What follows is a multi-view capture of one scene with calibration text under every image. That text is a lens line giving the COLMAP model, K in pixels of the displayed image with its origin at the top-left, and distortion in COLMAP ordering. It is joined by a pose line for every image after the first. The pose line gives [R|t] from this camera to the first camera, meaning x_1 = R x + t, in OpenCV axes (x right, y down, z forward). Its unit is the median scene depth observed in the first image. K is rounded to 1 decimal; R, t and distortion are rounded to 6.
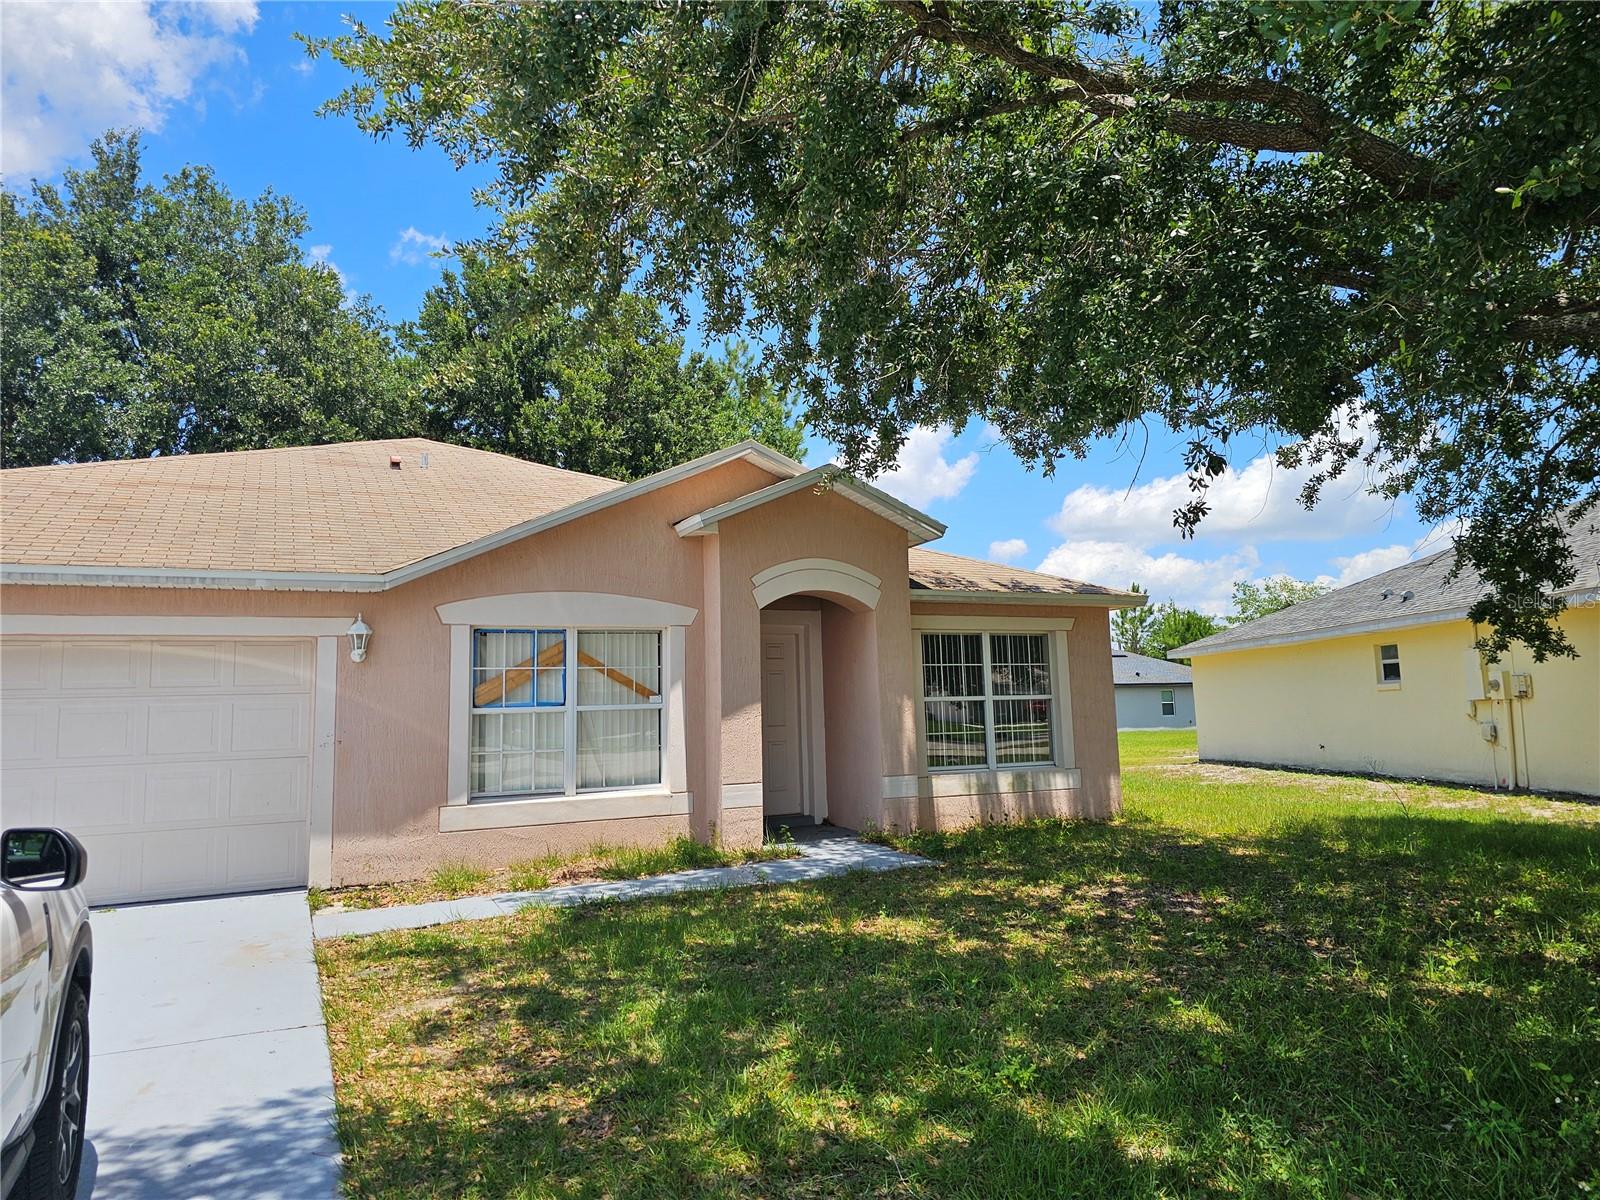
lens RADIAL K [[1081.7, 0, 793.5], [0, 1081.7, 595.9], [0, 0, 1]] dist [0.048255, -0.026749]
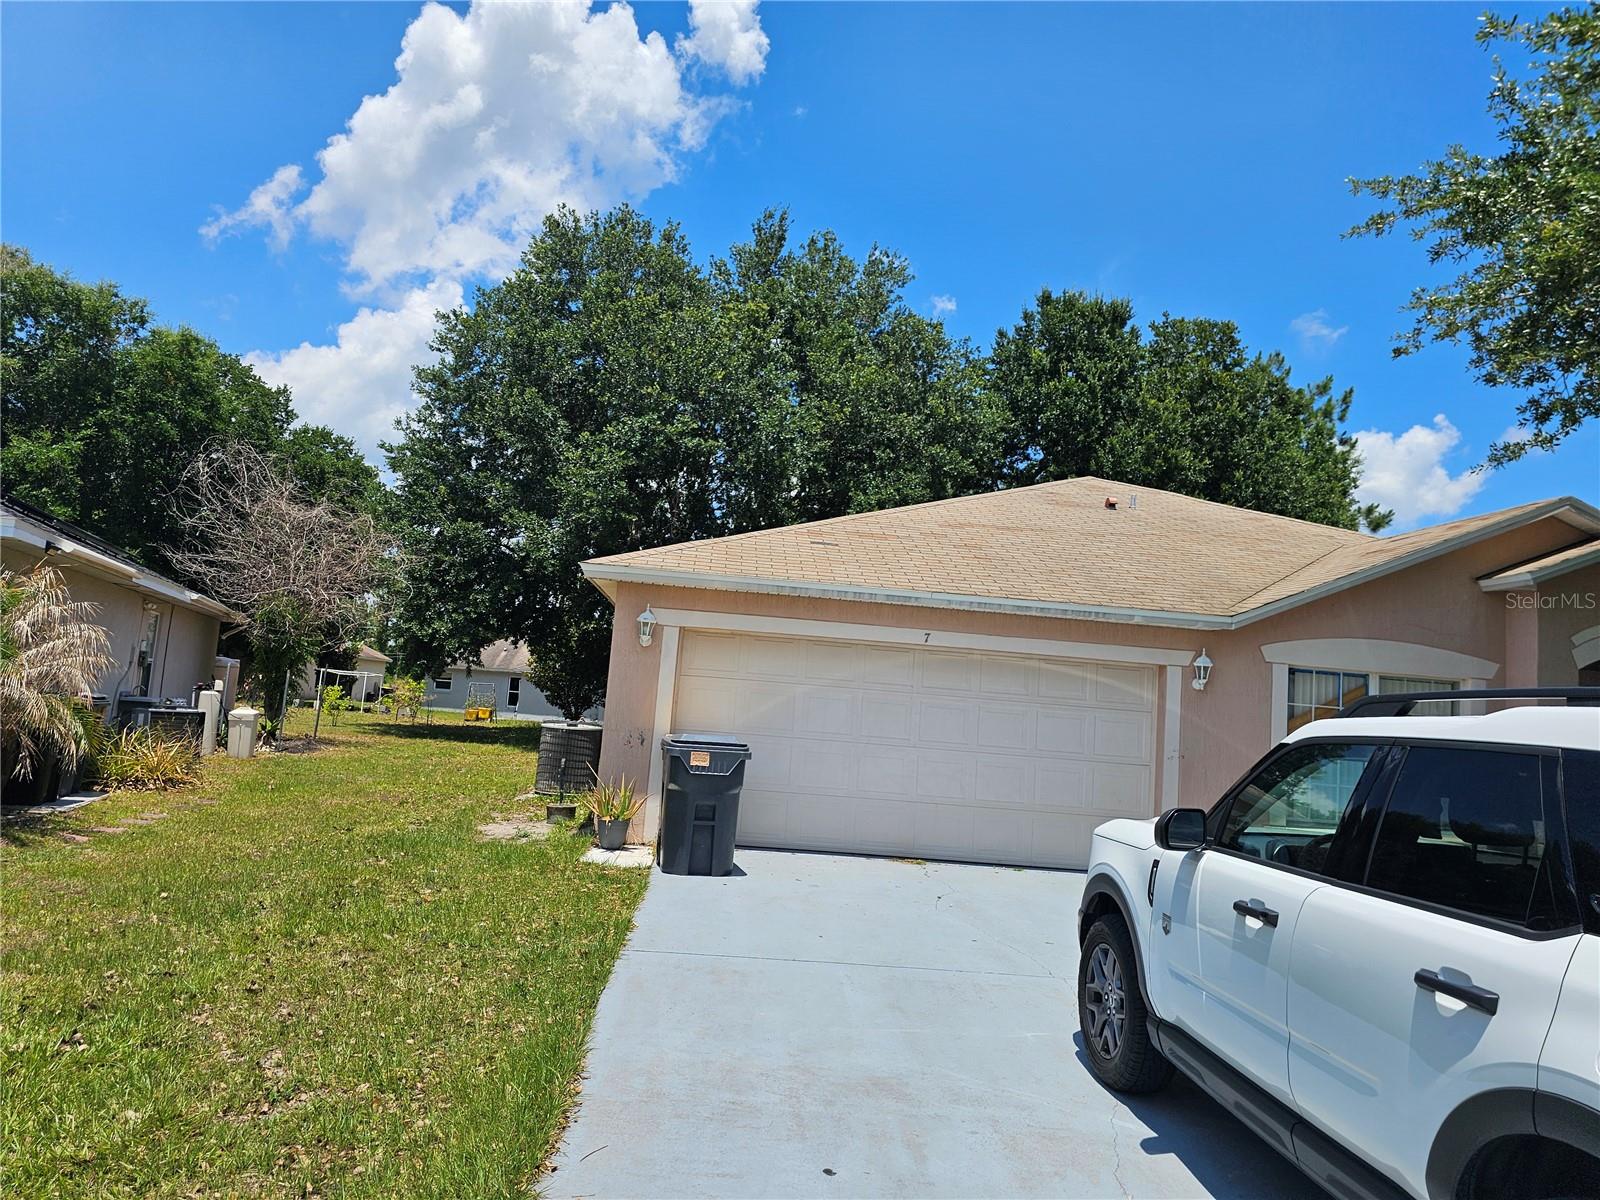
lens RADIAL K [[1081.7, 0, 785.7], [0, 1081.7, 600.5], [0, 0, 1]] dist [0.048255, -0.026749]
pose [[0.920174, 0.057688, -0.387236, -0.296297], [-0.059480, 0.998202, 0.007366, -0.013940], [0.386965, 0.016255, 0.921951, -0.204672]]
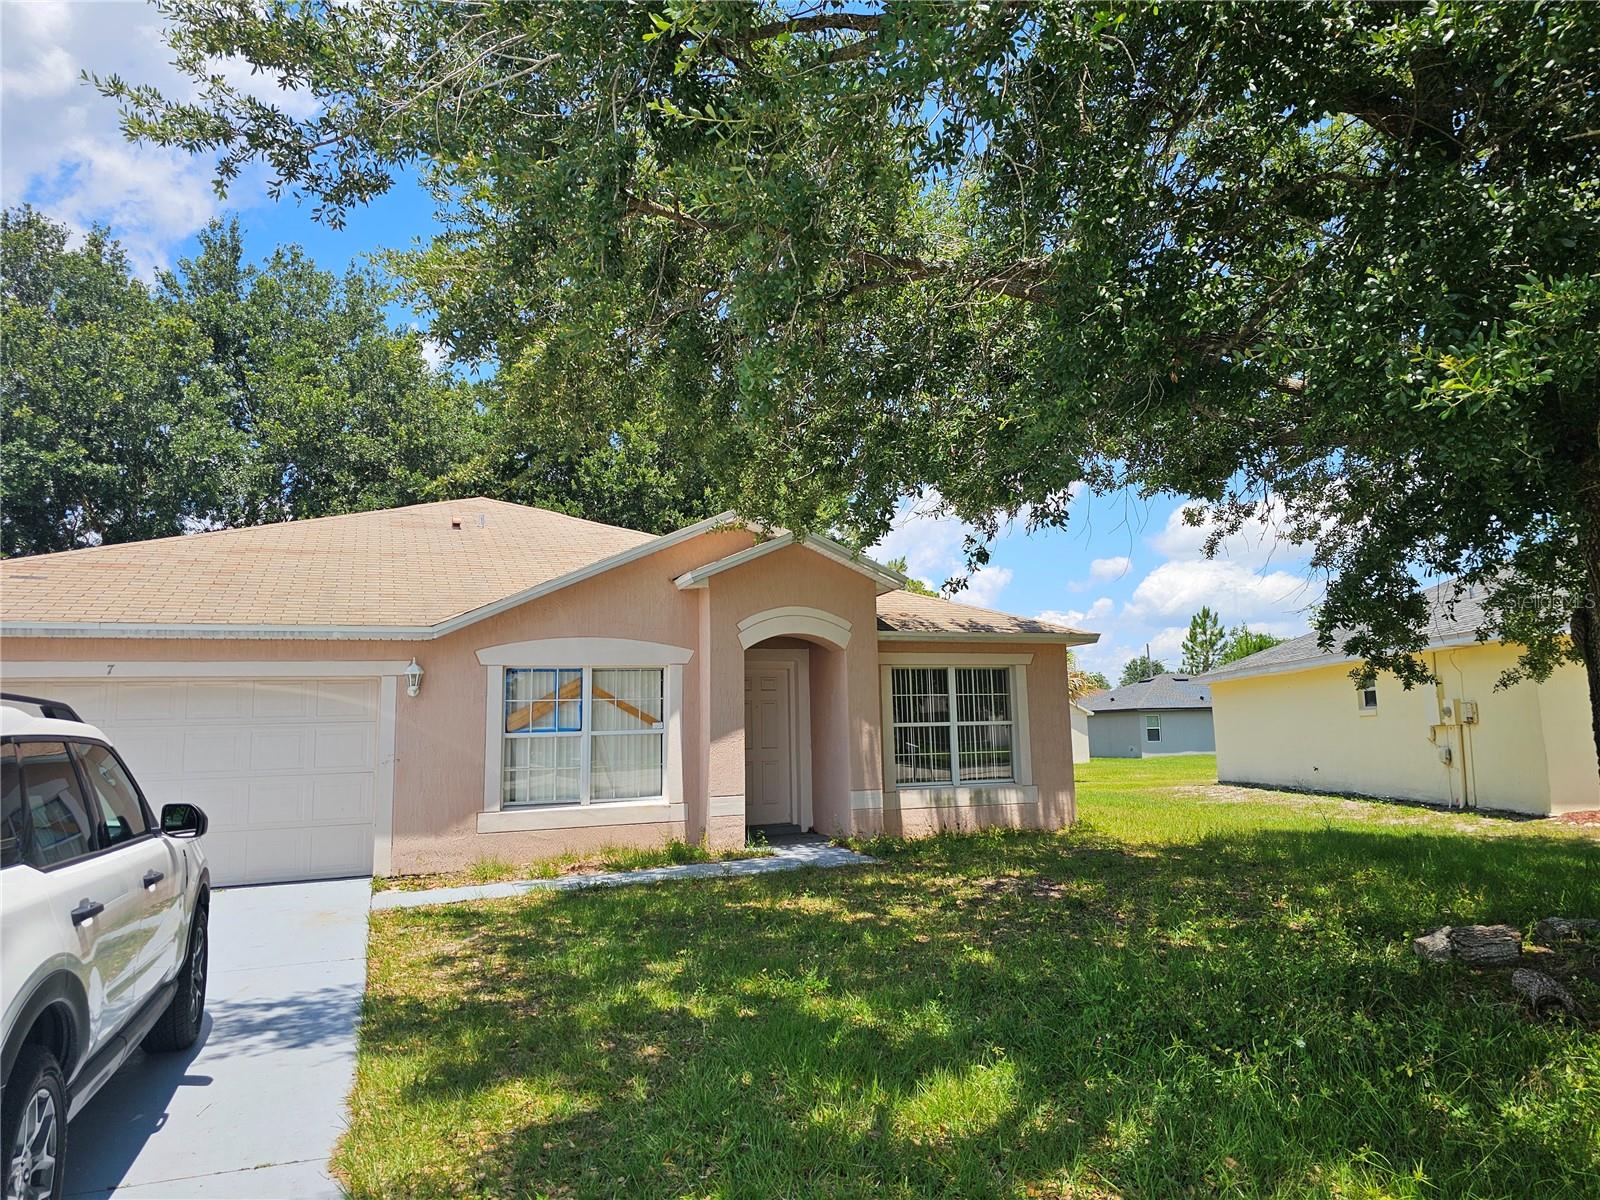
lens RADIAL K [[1081.7, 0, 803.9], [0, 1081.7, 602.6], [0, 0, 1]] dist [0.048255, -0.026749]
pose [[0.997496, -0.008935, -0.070150, 0.111824], [0.007831, 0.999841, -0.016006, -0.019067], [0.070282, 0.015417, 0.997408, -0.176697]]
